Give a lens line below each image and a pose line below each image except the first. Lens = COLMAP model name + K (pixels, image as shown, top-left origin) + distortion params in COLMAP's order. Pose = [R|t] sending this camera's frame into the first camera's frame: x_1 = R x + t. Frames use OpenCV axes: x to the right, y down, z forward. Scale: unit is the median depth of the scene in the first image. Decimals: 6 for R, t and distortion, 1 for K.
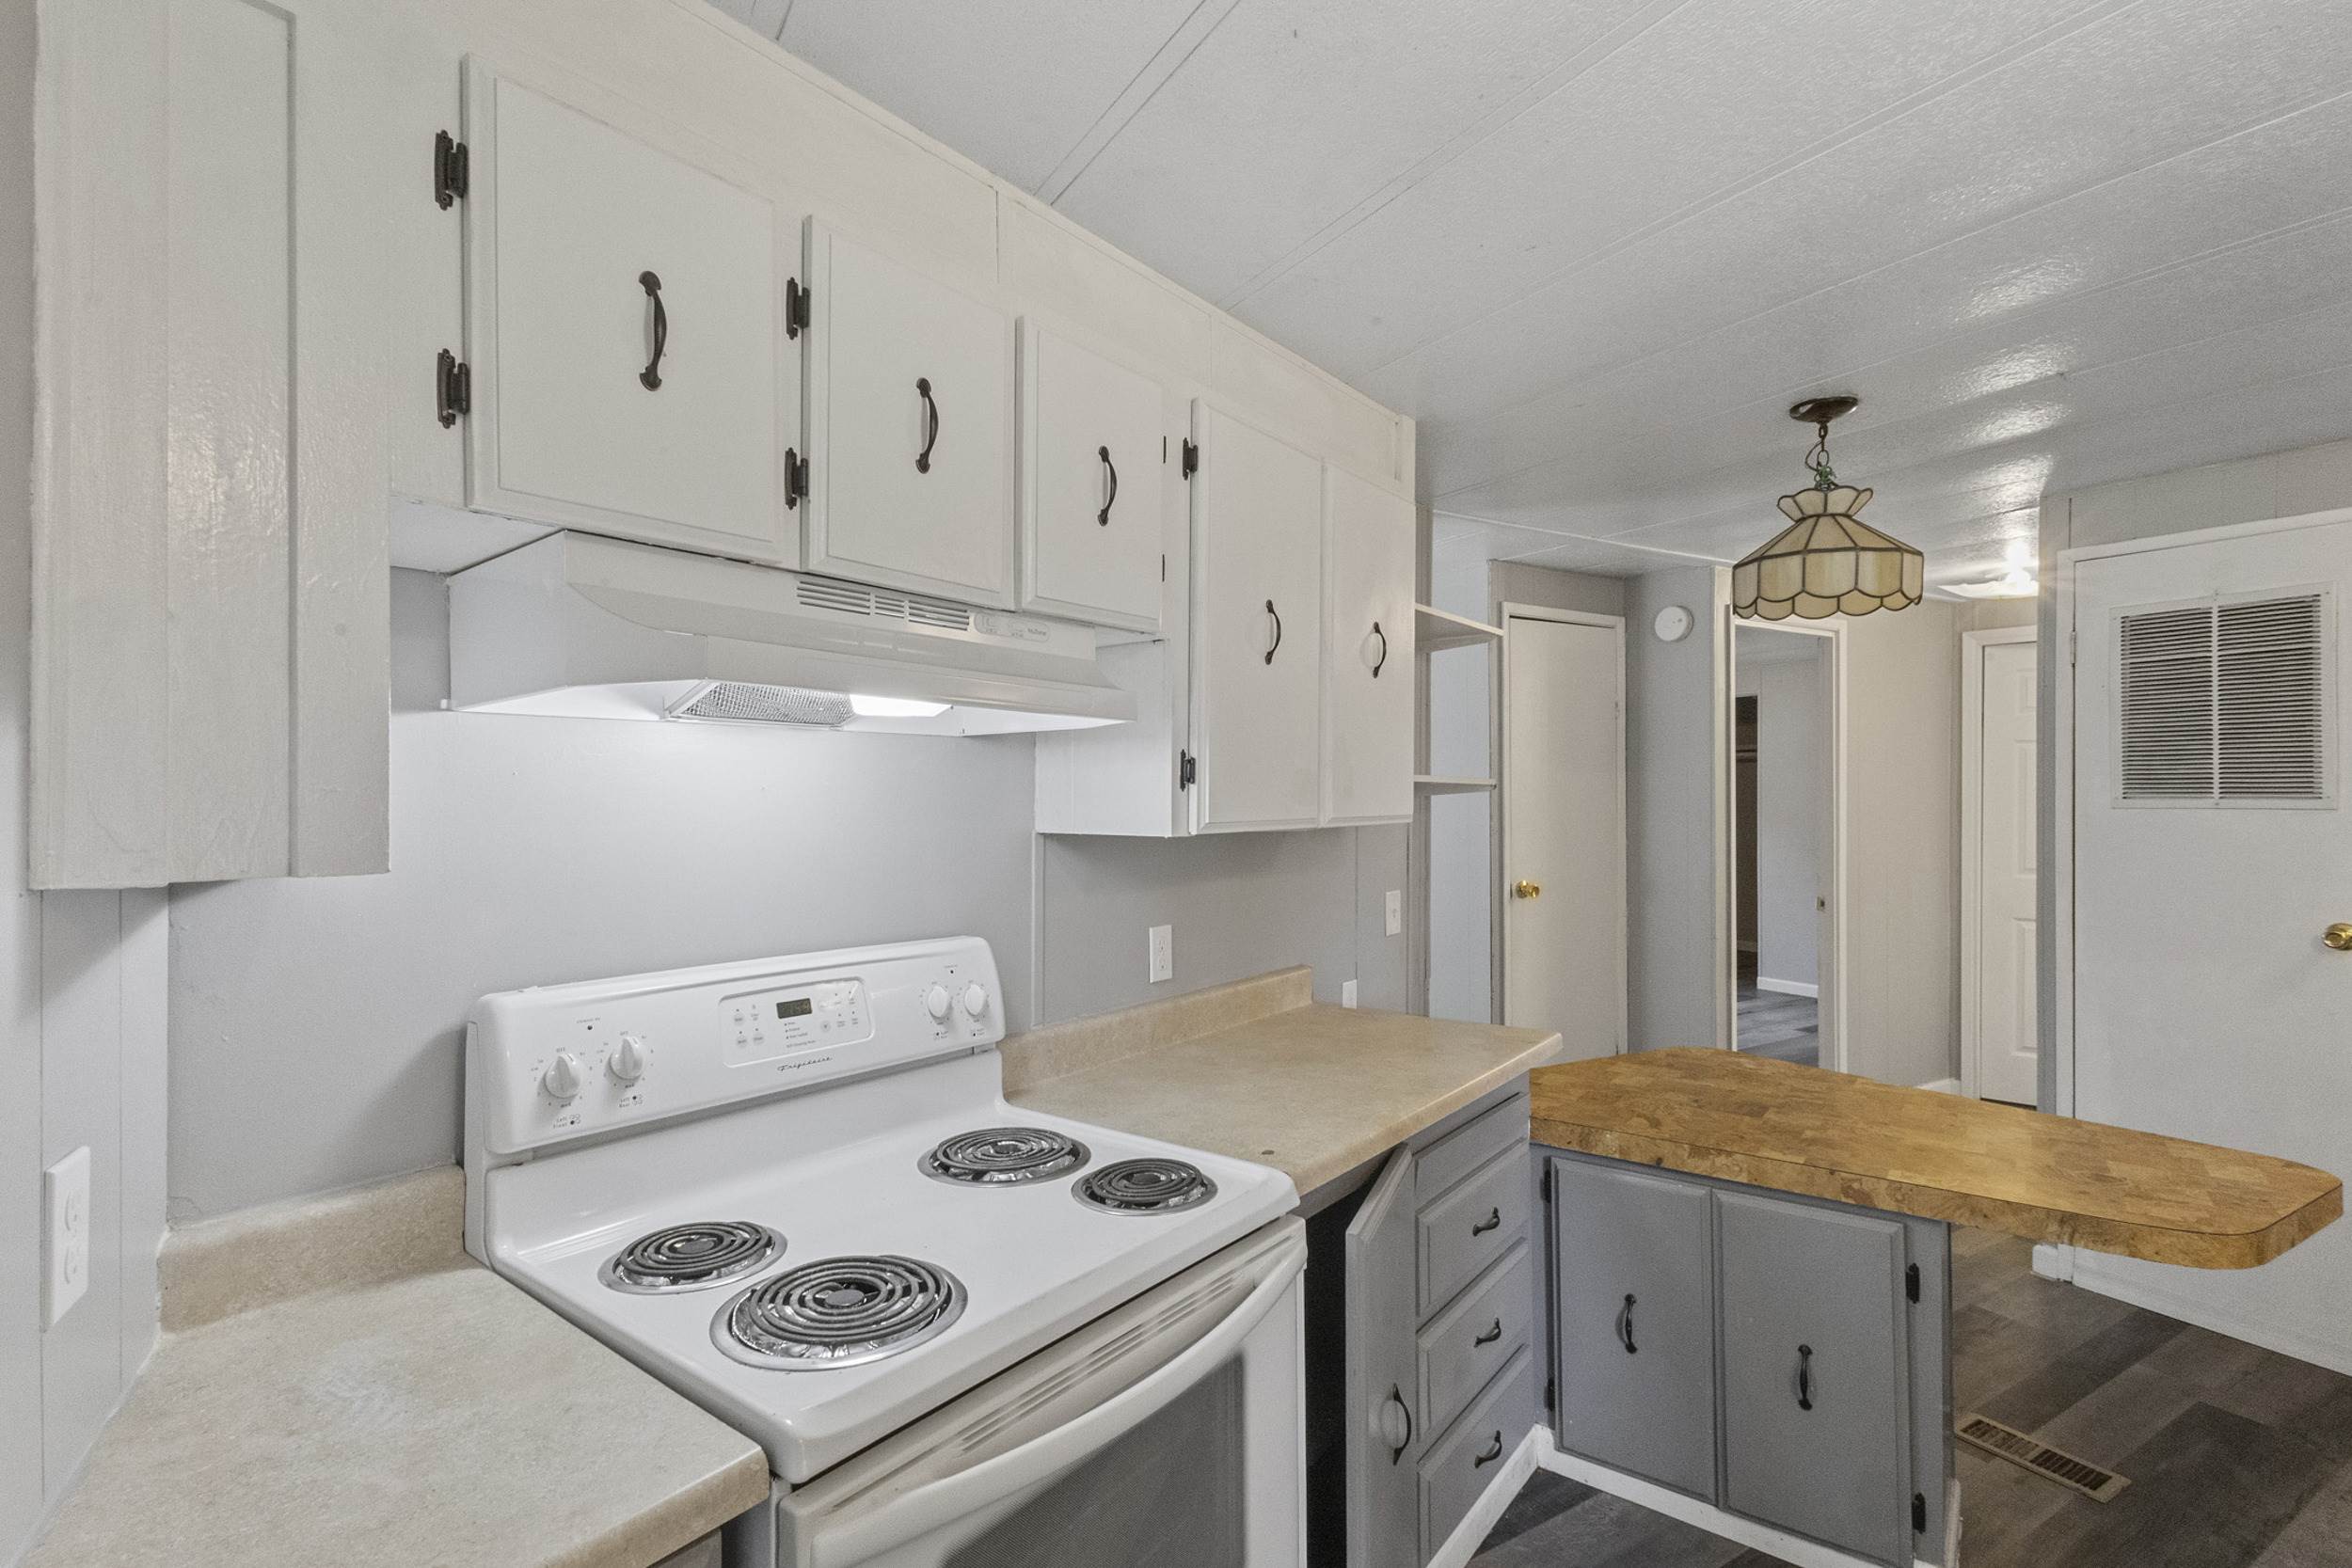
lens RADIAL K [[1085.0, 0, 1162.6], [0, 1085.0, 775.5], [0, 0, 1]] dist [0.007101, -0.000877]
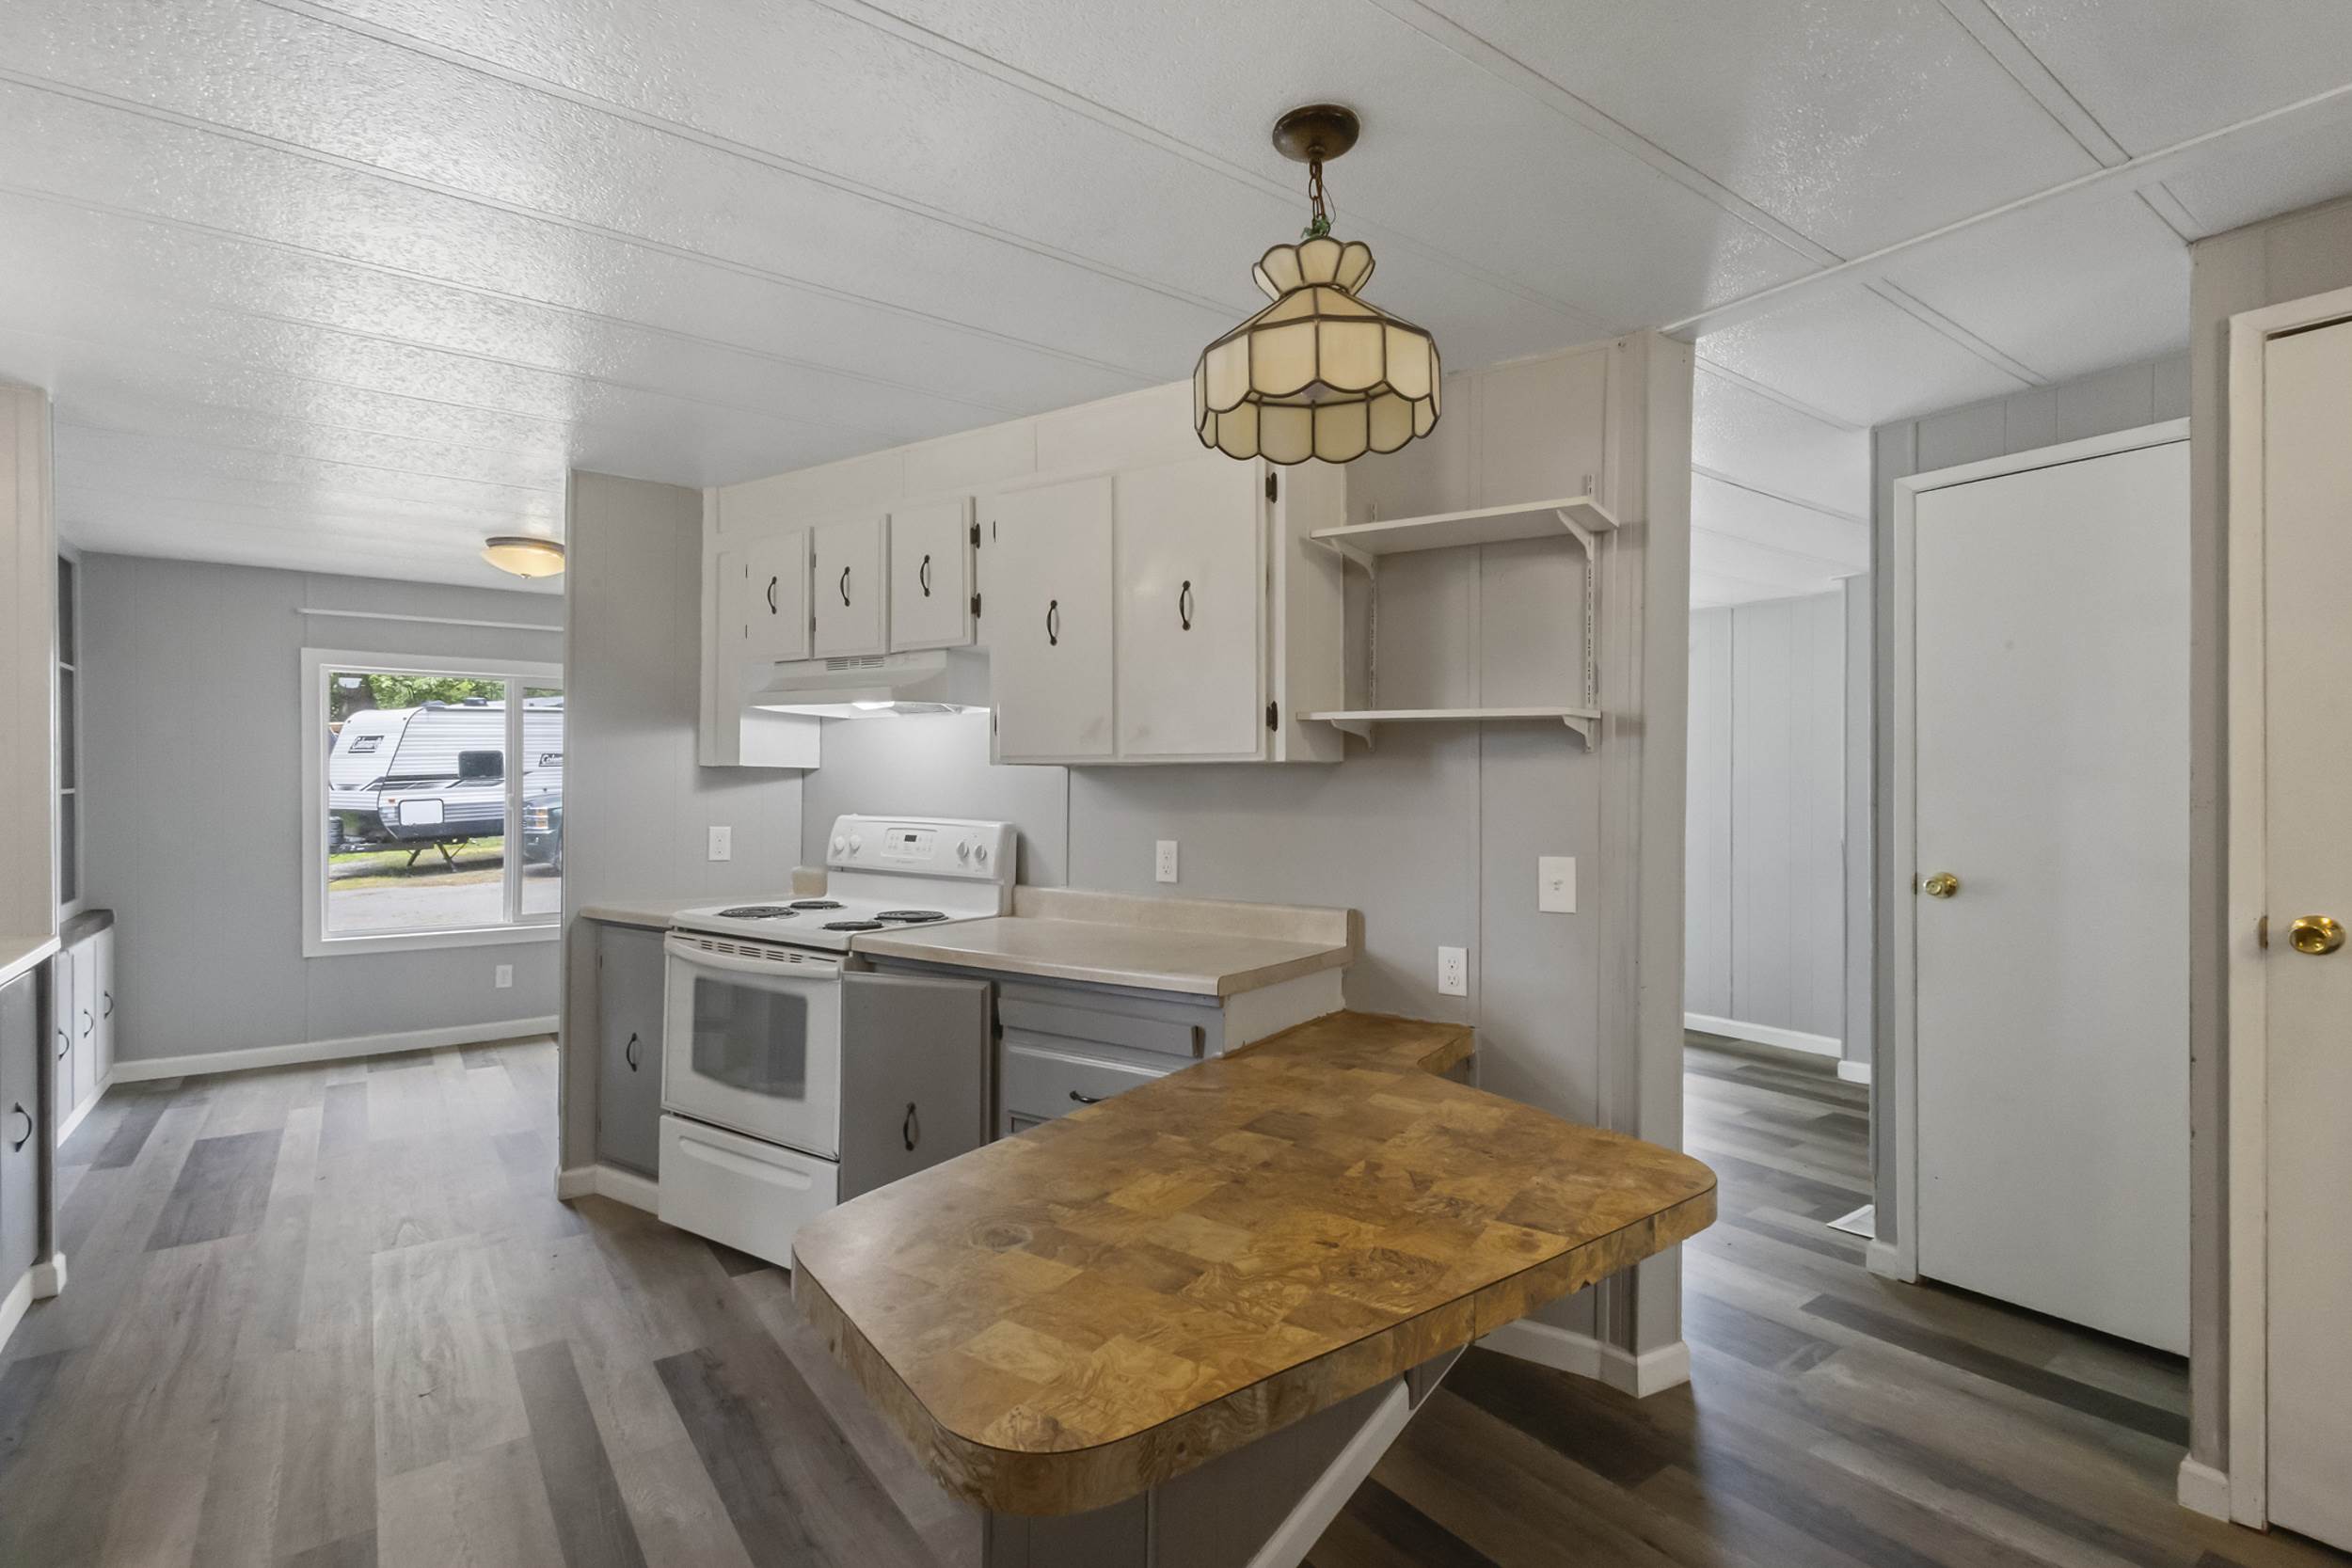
lens RADIAL K [[1085.0, 0, 1169.9], [0, 1085.0, 782.7], [0, 0, 1]] dist [0.007101, -0.000877]
pose [[0.091609, 0.003557, -0.995789, 1.427268], [0.012162, 0.999915, 0.004690, 0.066286], [0.995721, -0.012540, 0.091558, 0.954673]]
